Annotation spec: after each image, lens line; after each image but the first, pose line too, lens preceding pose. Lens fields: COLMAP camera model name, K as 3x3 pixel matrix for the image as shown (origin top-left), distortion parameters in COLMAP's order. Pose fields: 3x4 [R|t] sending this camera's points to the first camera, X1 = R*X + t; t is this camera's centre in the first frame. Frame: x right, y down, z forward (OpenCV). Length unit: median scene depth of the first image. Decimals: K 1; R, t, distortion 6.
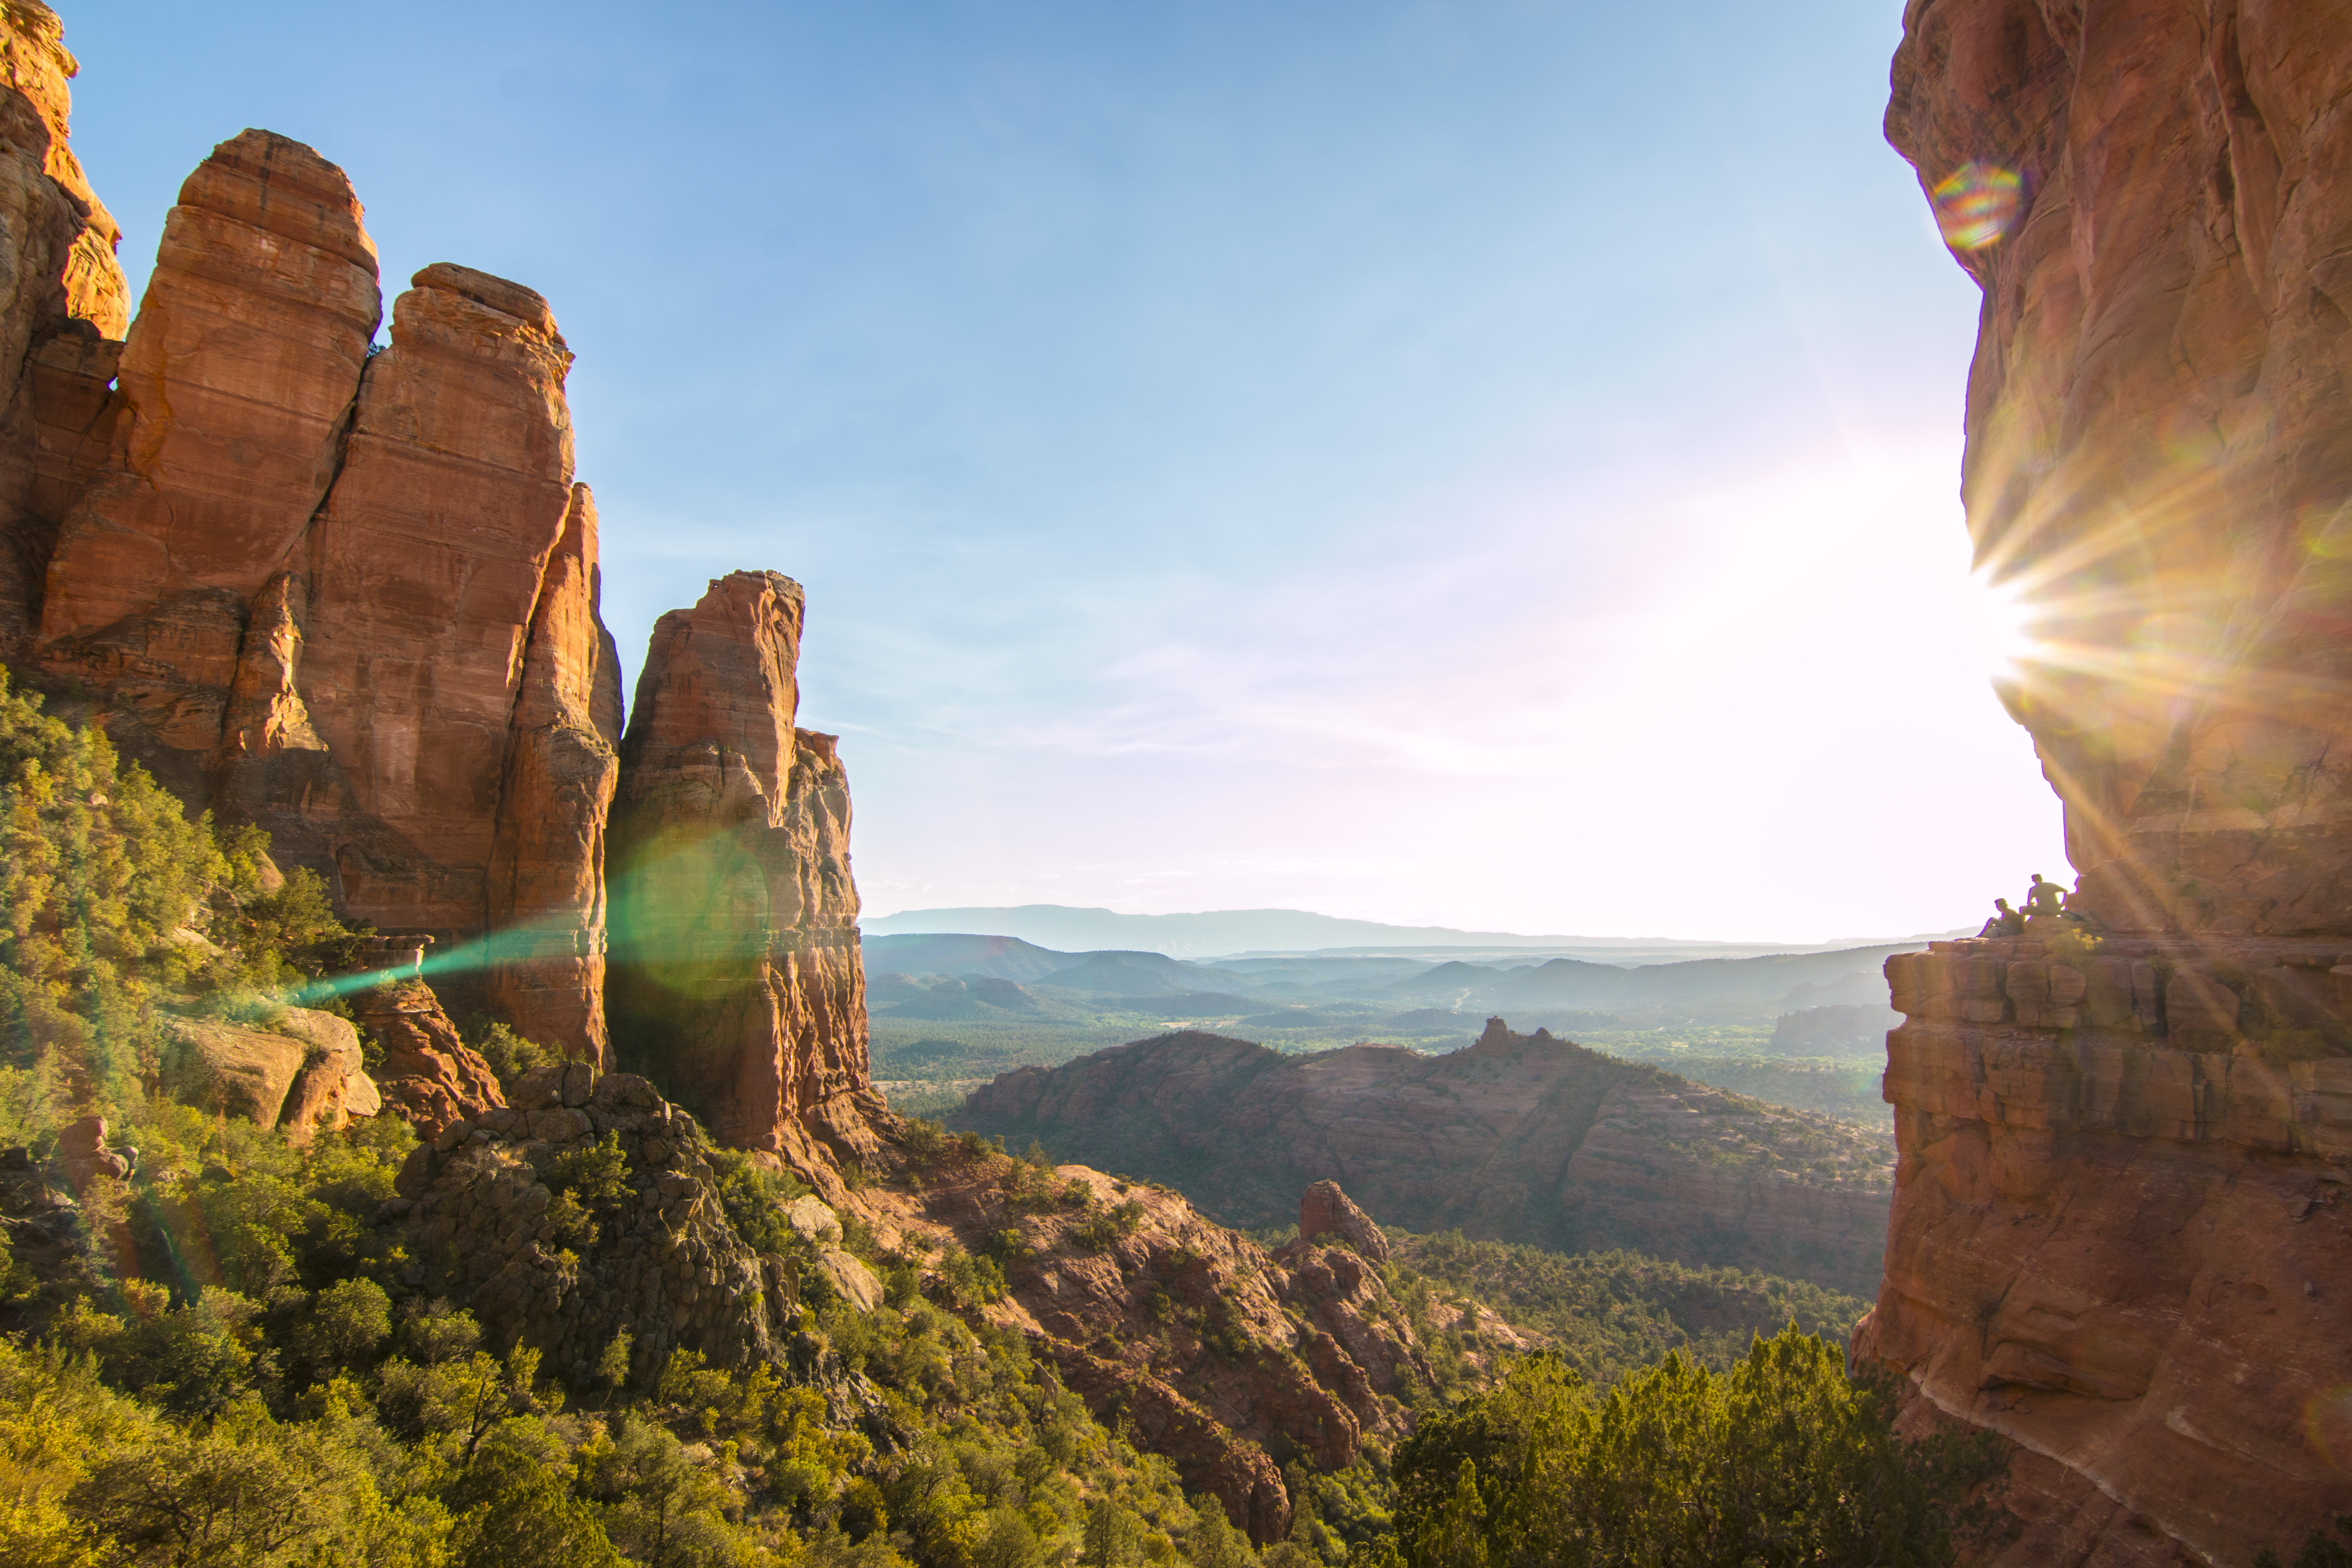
lens RADIAL K [[1189.3, 0, 1185.7], [0, 1189.3, 793.7], [0, 0, 1]] dist [-0.011813, -0.005568]
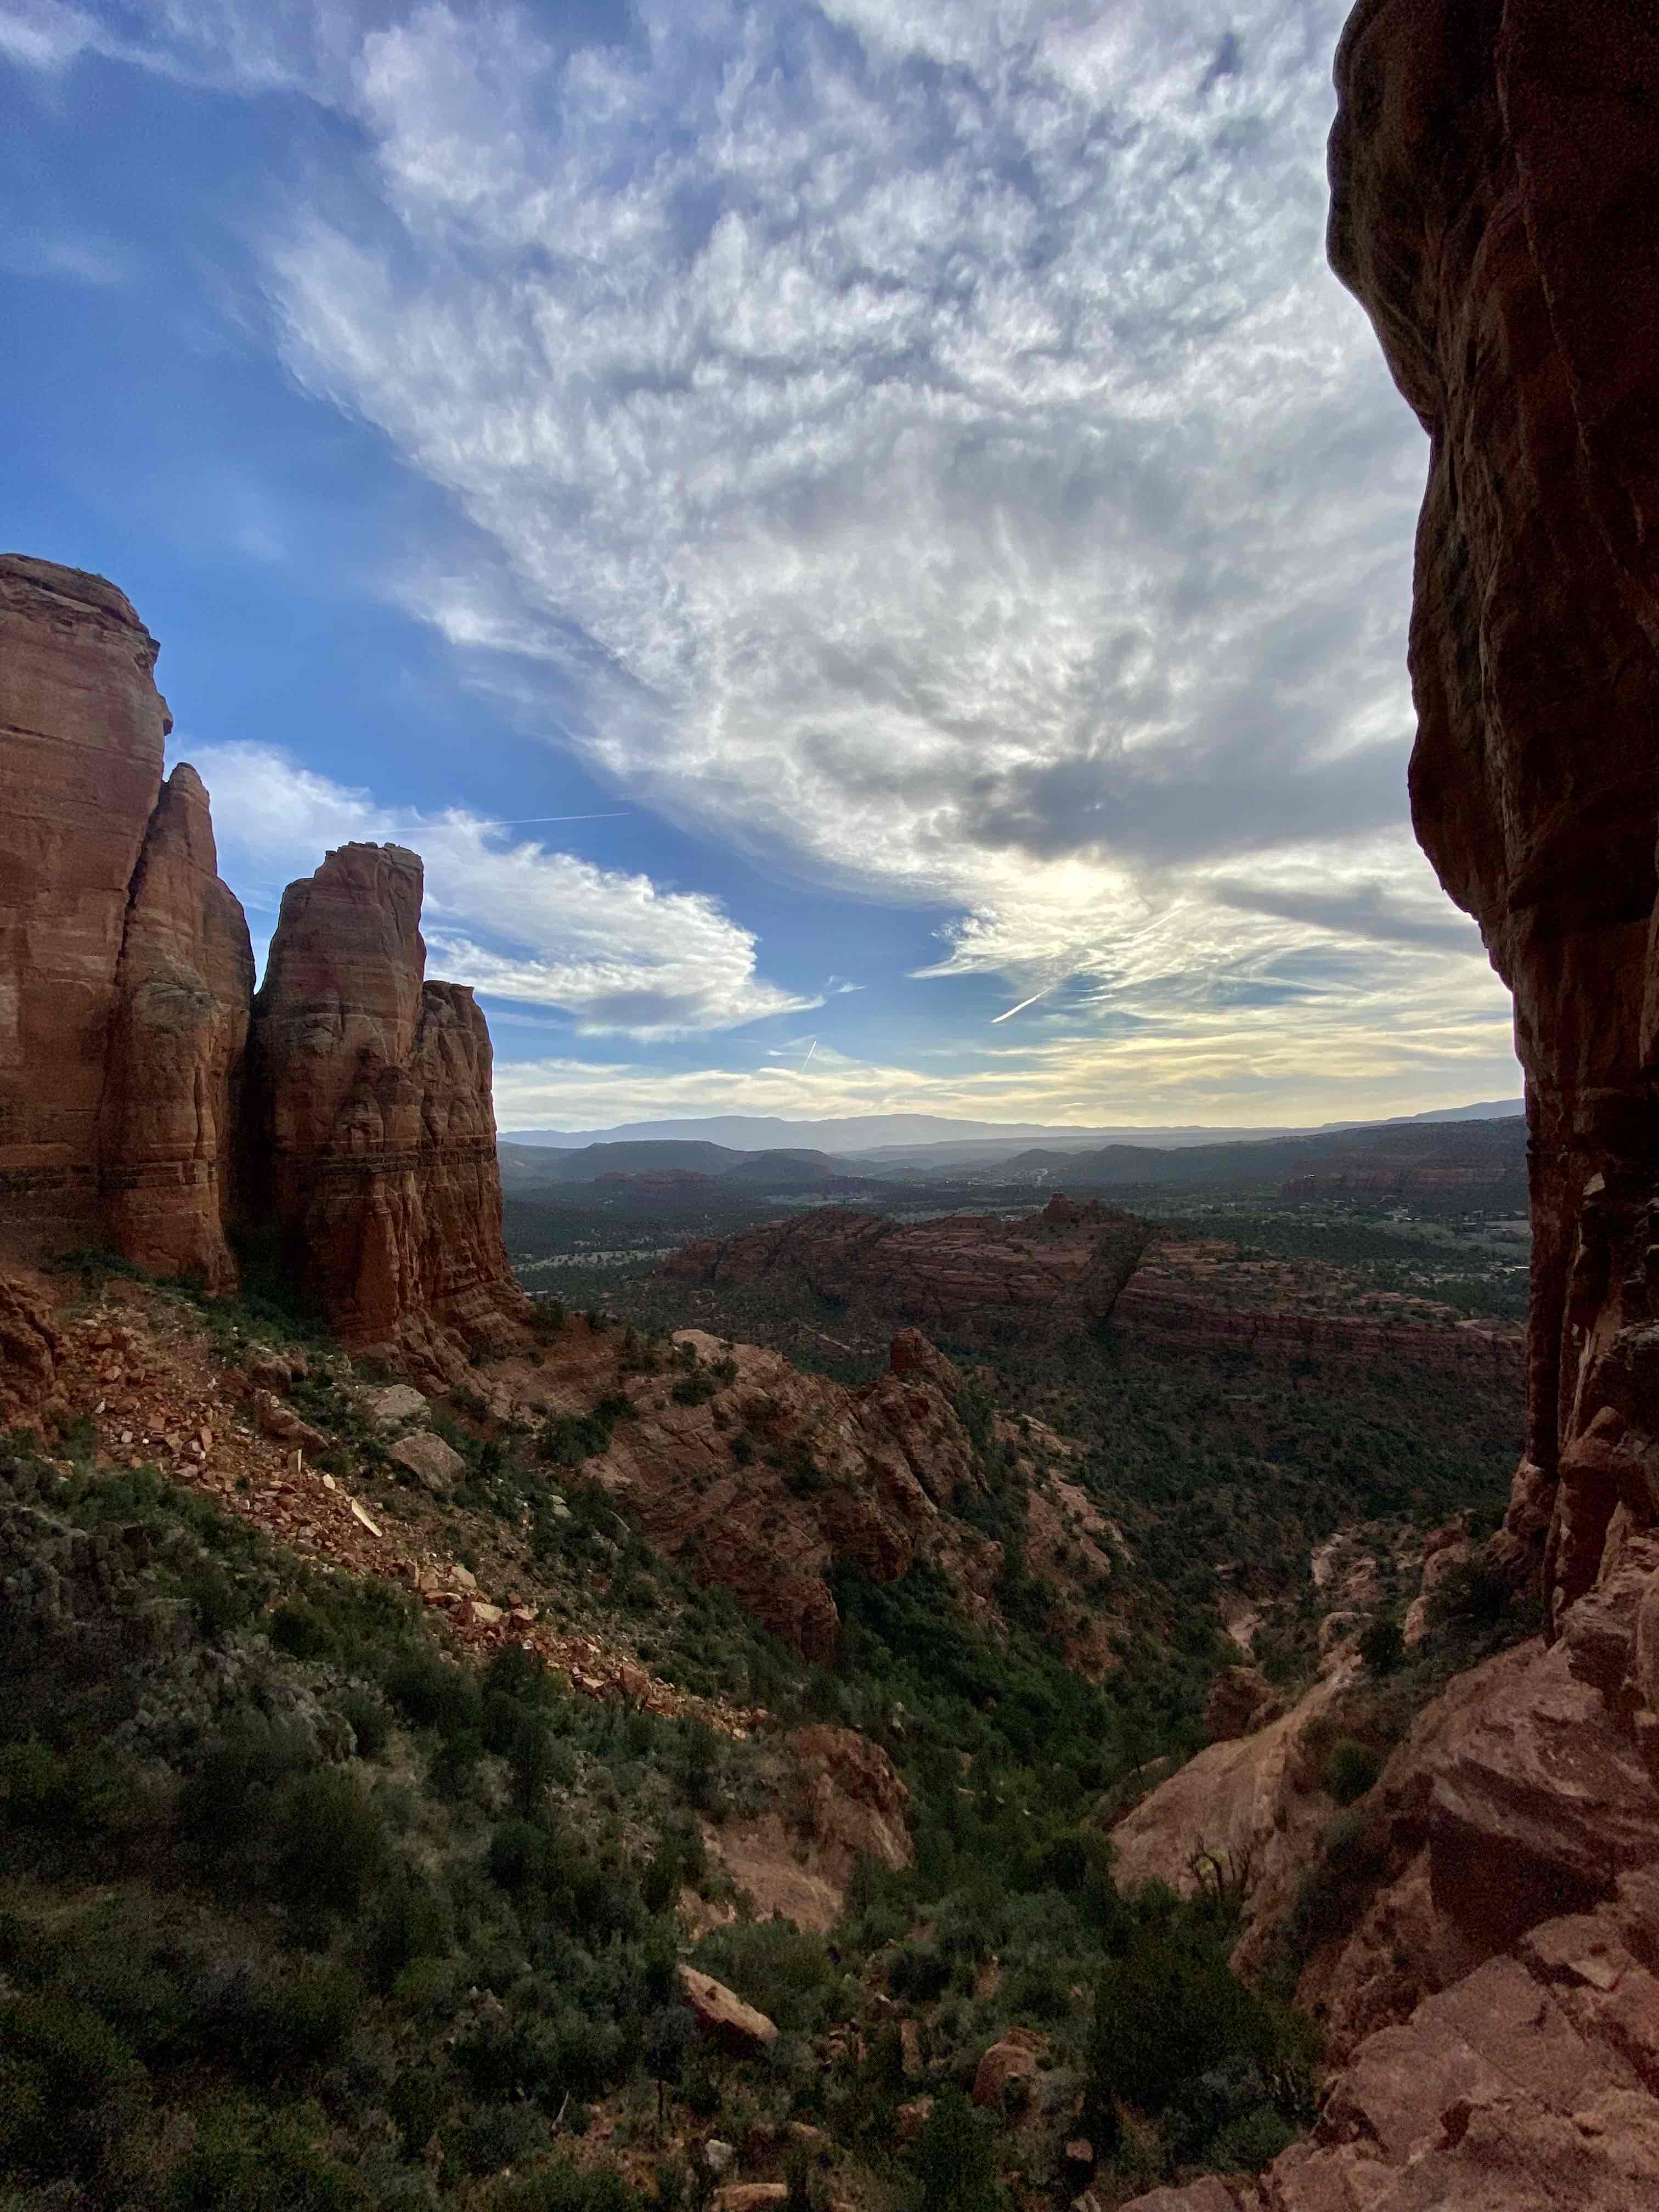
lens RADIAL K [[881.9, 0, 841.5], [0, 881.9, 1097.5], [0, 0, 1]] dist [0.002812, -0.000585]
pose [[0.999360, -0.035074, -0.007013, 0.097903], [0.035512, 0.996376, 0.077284, 0.008960], [0.004277, -0.077483, 0.996984, 0.133502]]
